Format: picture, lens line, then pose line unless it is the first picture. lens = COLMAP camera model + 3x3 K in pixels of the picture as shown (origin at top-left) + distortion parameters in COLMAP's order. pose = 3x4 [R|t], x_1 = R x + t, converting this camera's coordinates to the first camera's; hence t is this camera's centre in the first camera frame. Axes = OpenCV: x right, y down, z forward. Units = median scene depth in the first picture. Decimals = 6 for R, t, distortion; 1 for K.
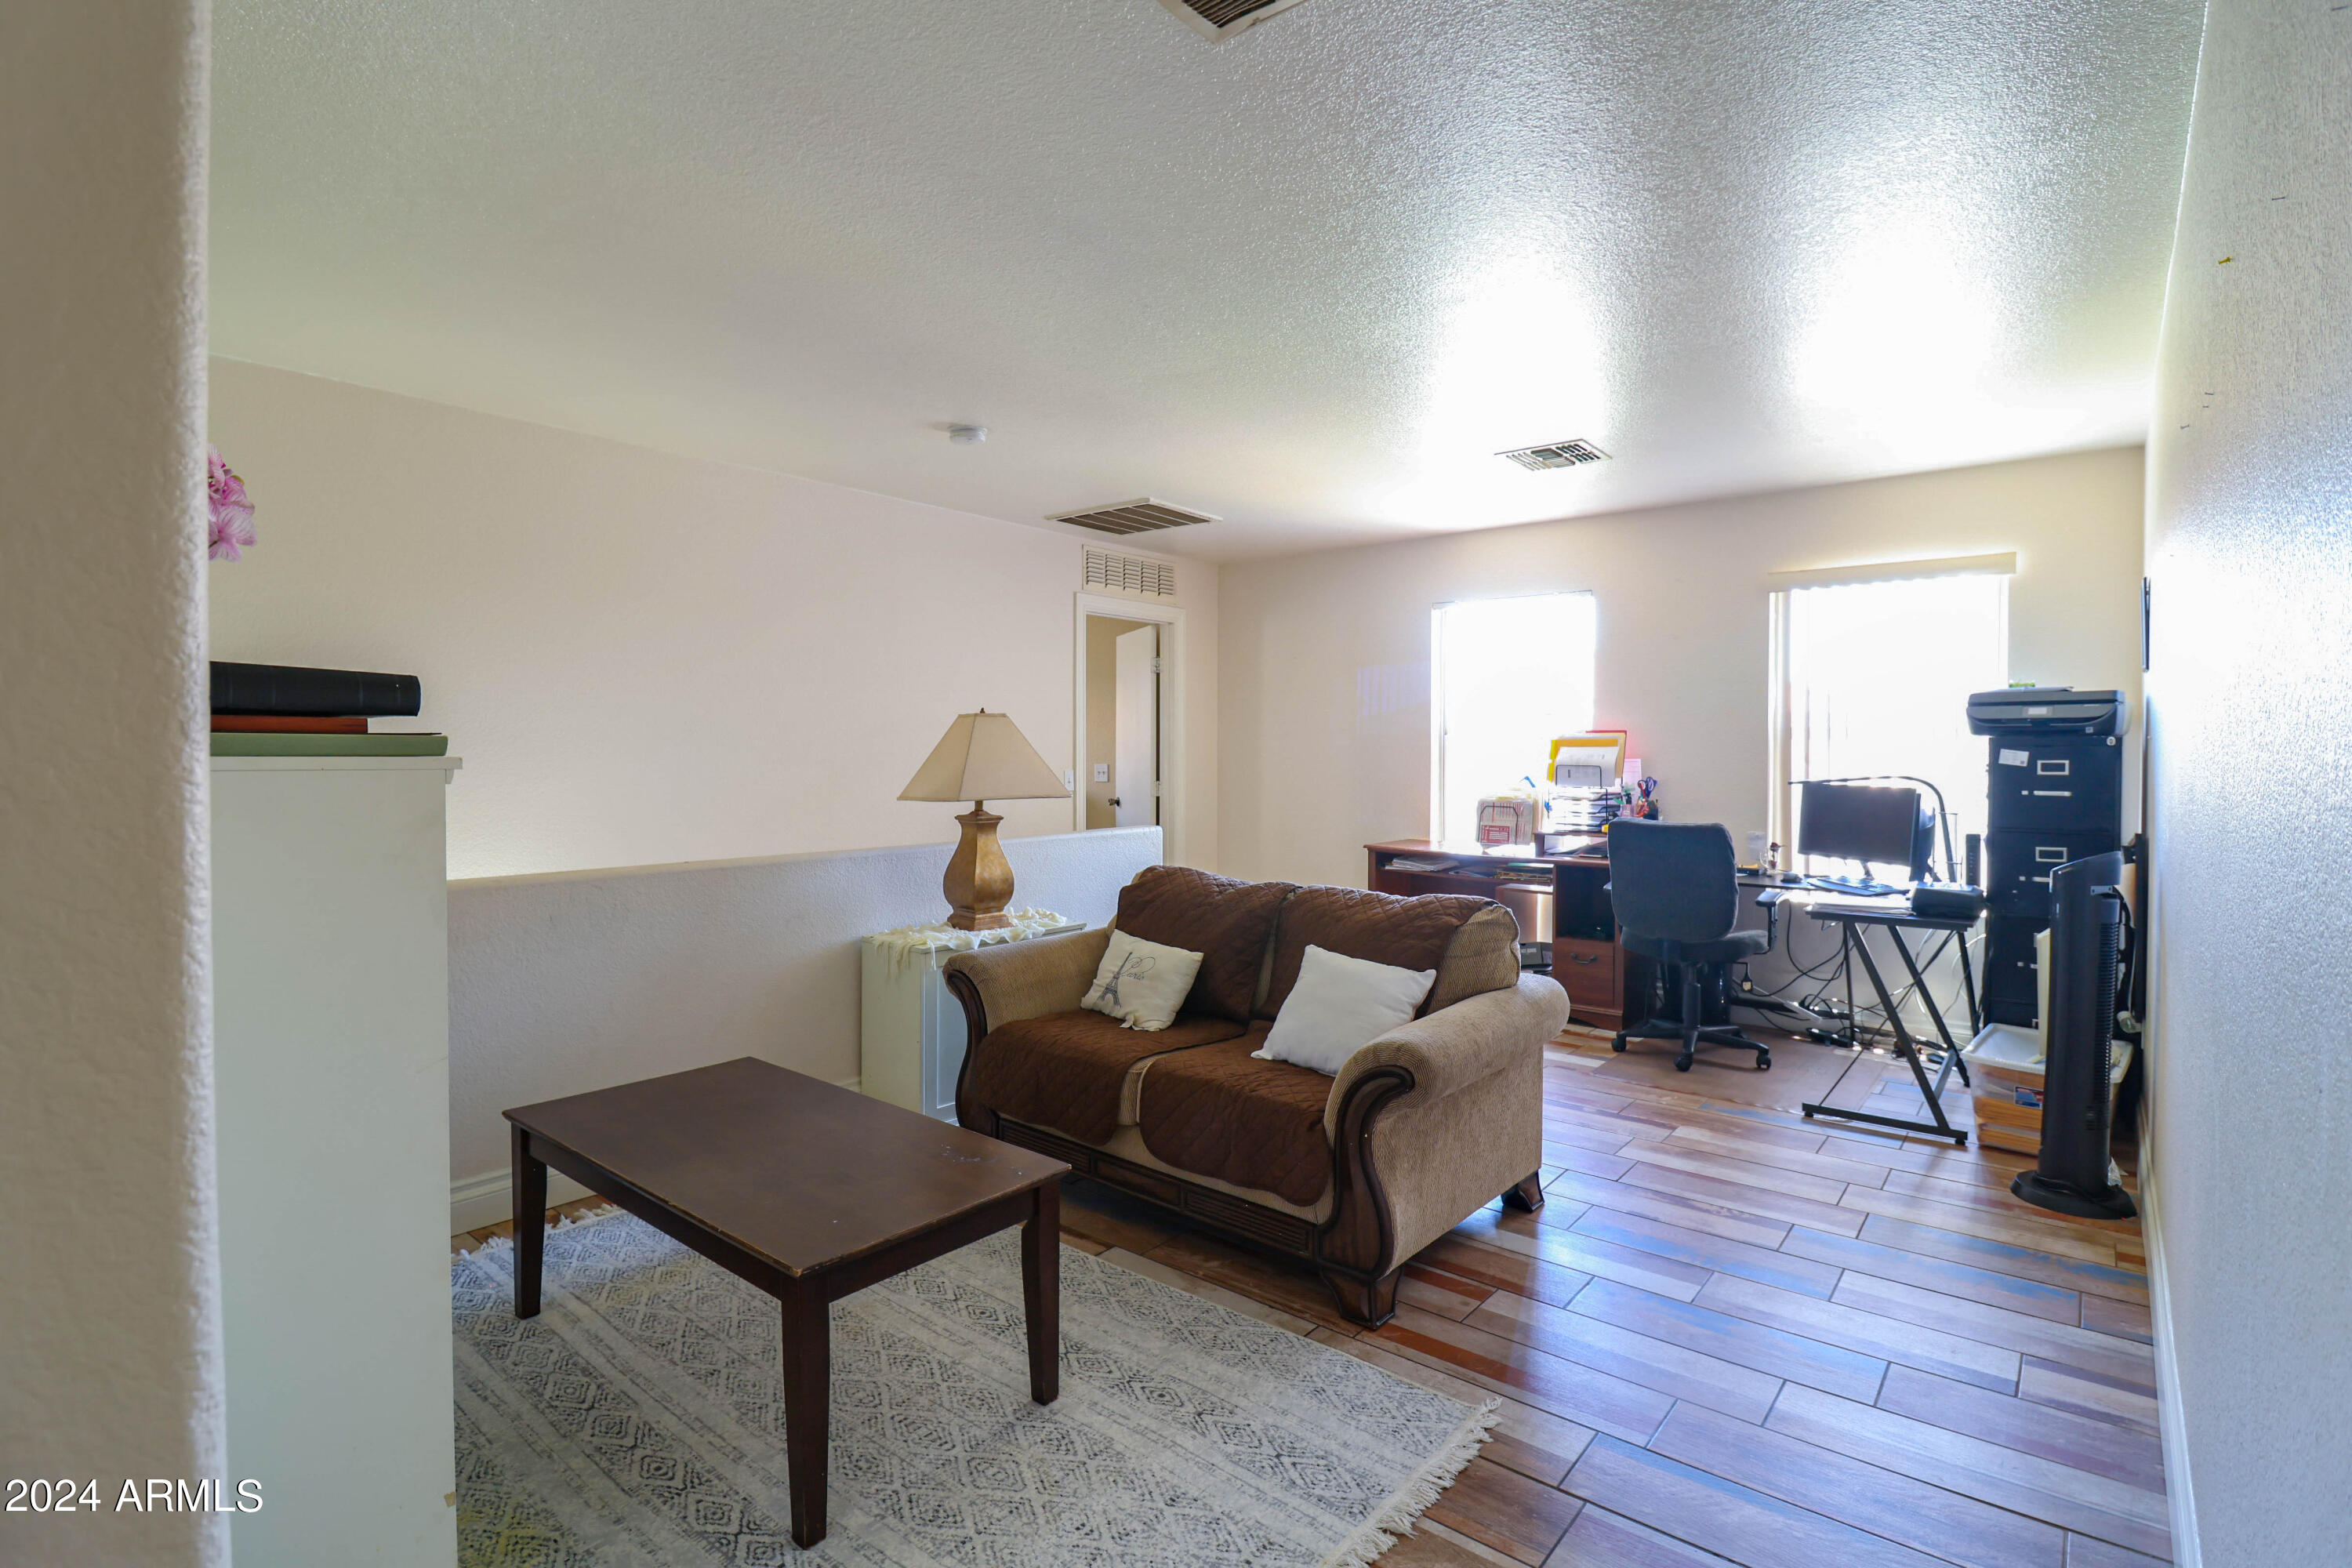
lens RADIAL K [[1119.1, 0, 1176.0], [0, 1119.1, 784.0], [0, 0, 1]] dist [-0.000120, -0.000036]
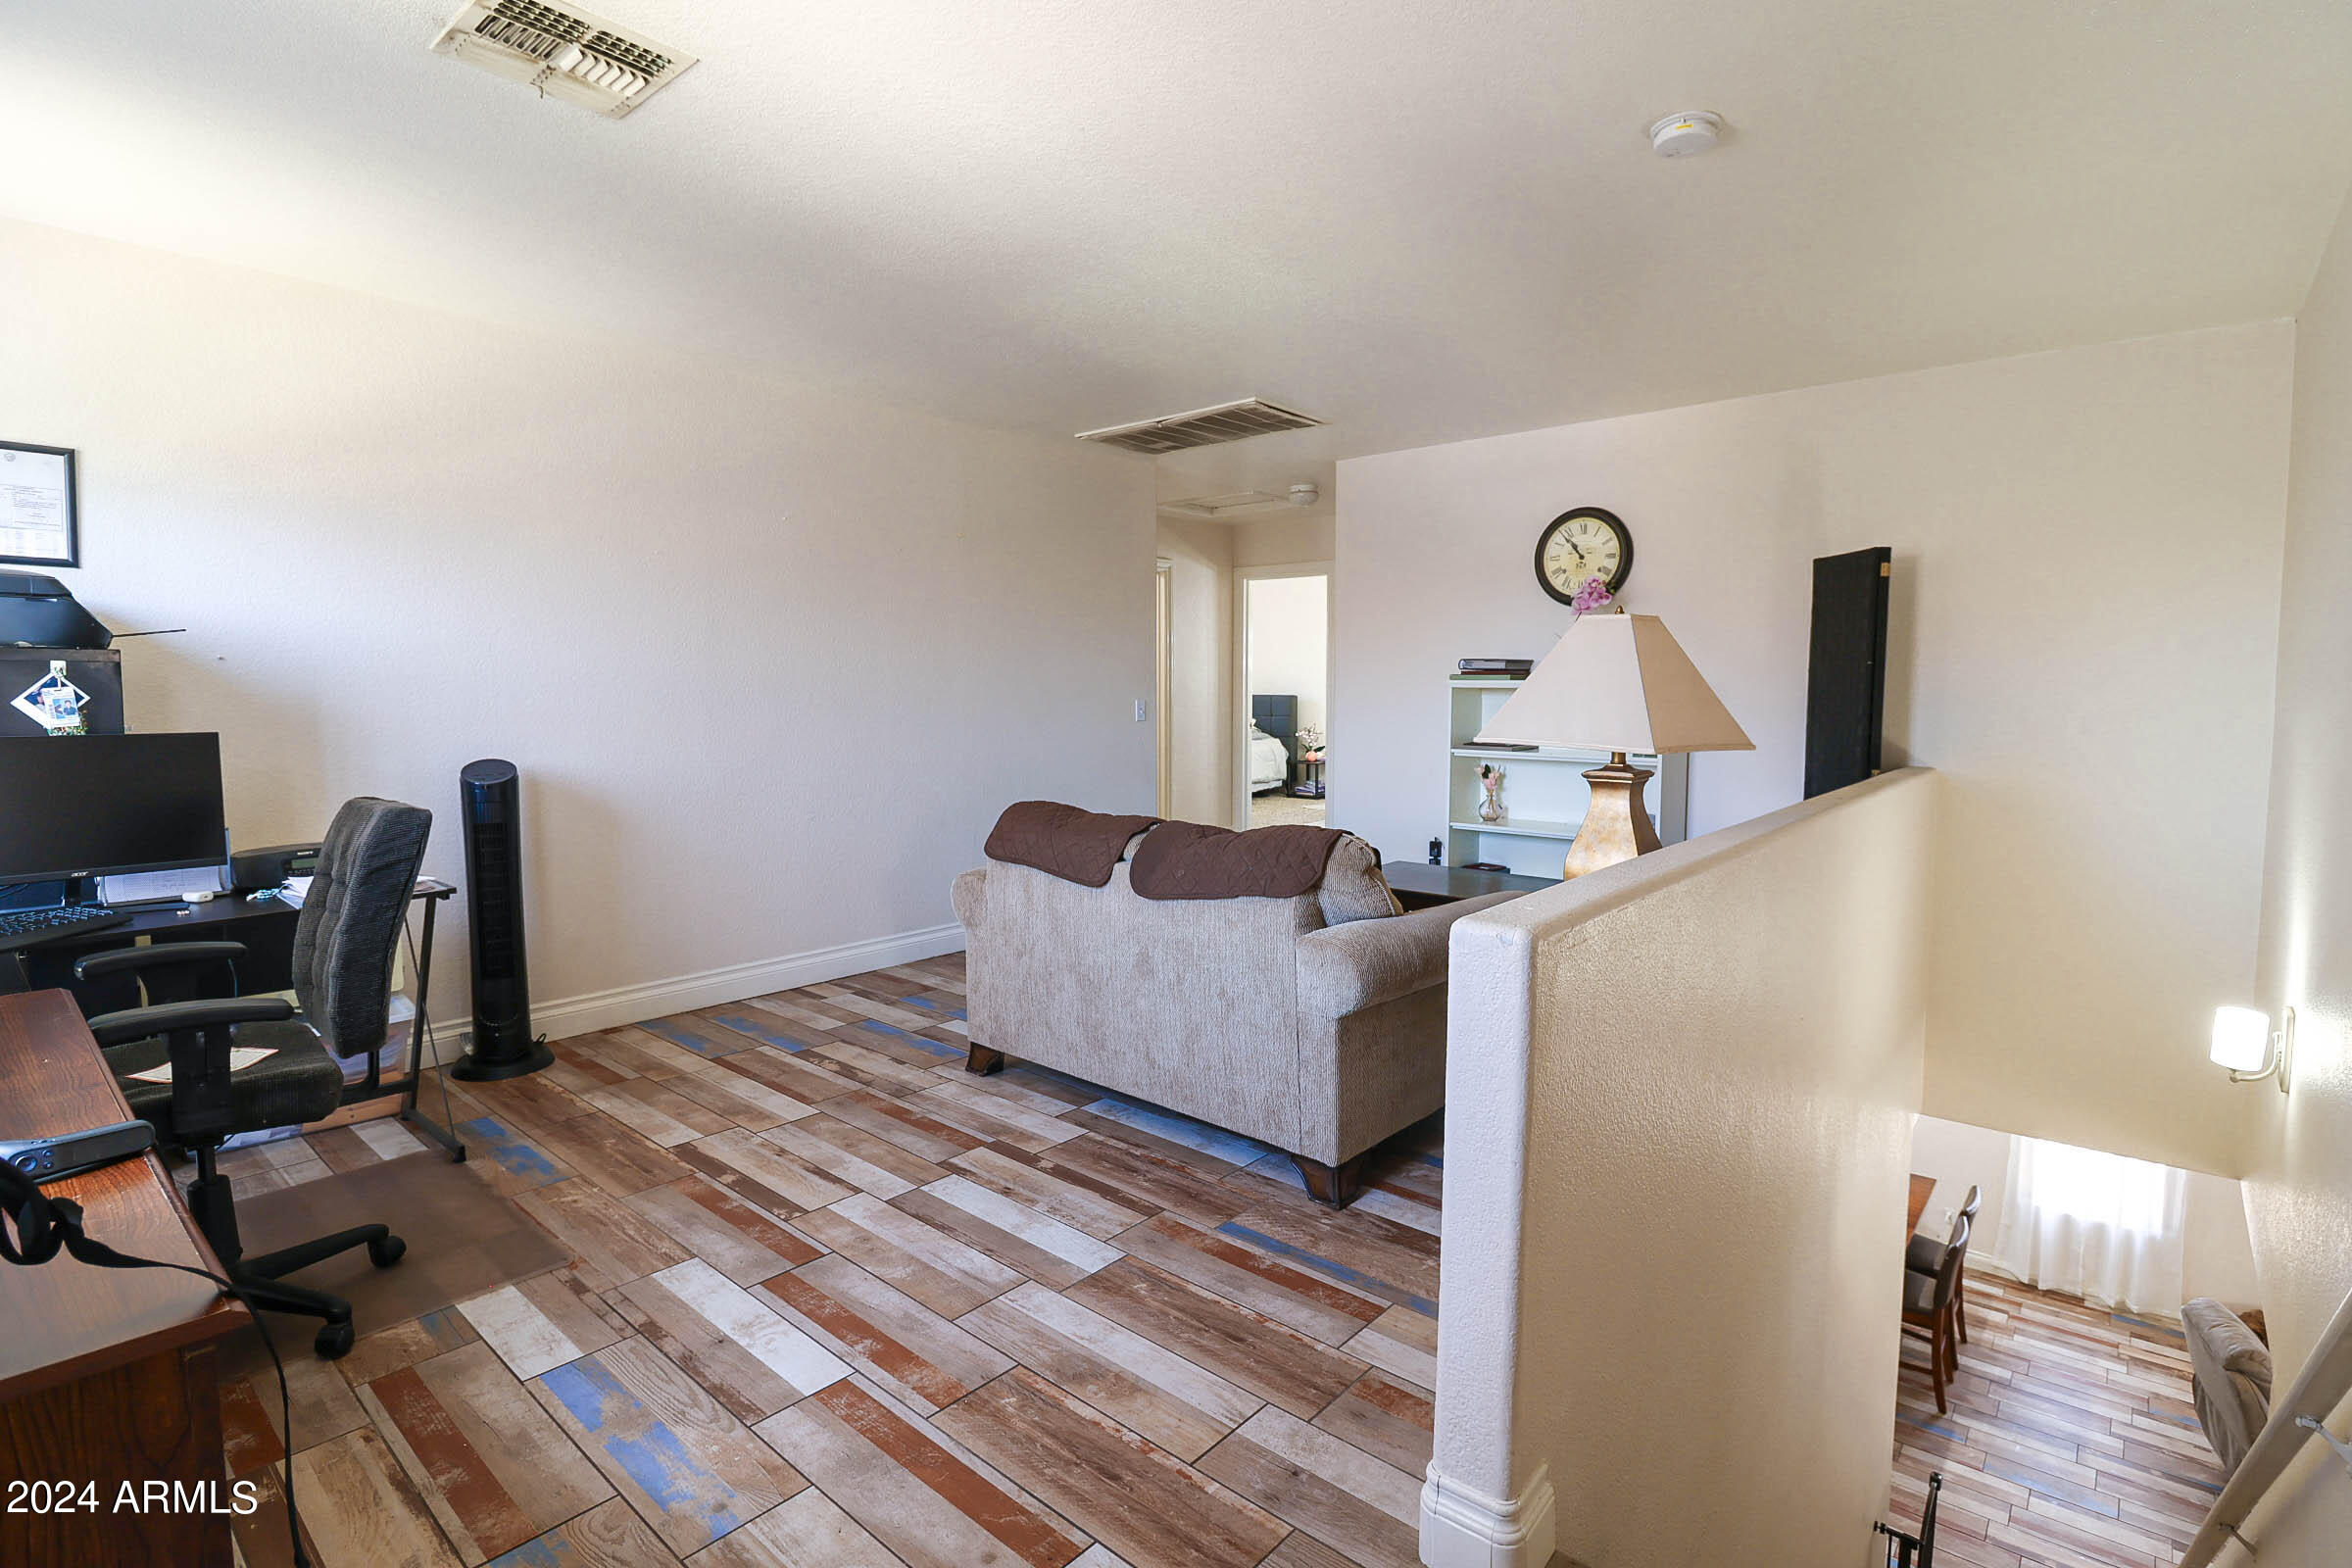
lens RADIAL K [[1119.1, 0, 1176.0], [0, 1119.1, 784.0], [0, 0, 1]] dist [-0.000120, -0.000036]
pose [[-0.999822, -0.003710, 0.018503, 0.092532], [-0.001541, 0.993262, 0.115882, -0.051023], [-0.018808, 0.115833, -0.993091, 2.092031]]
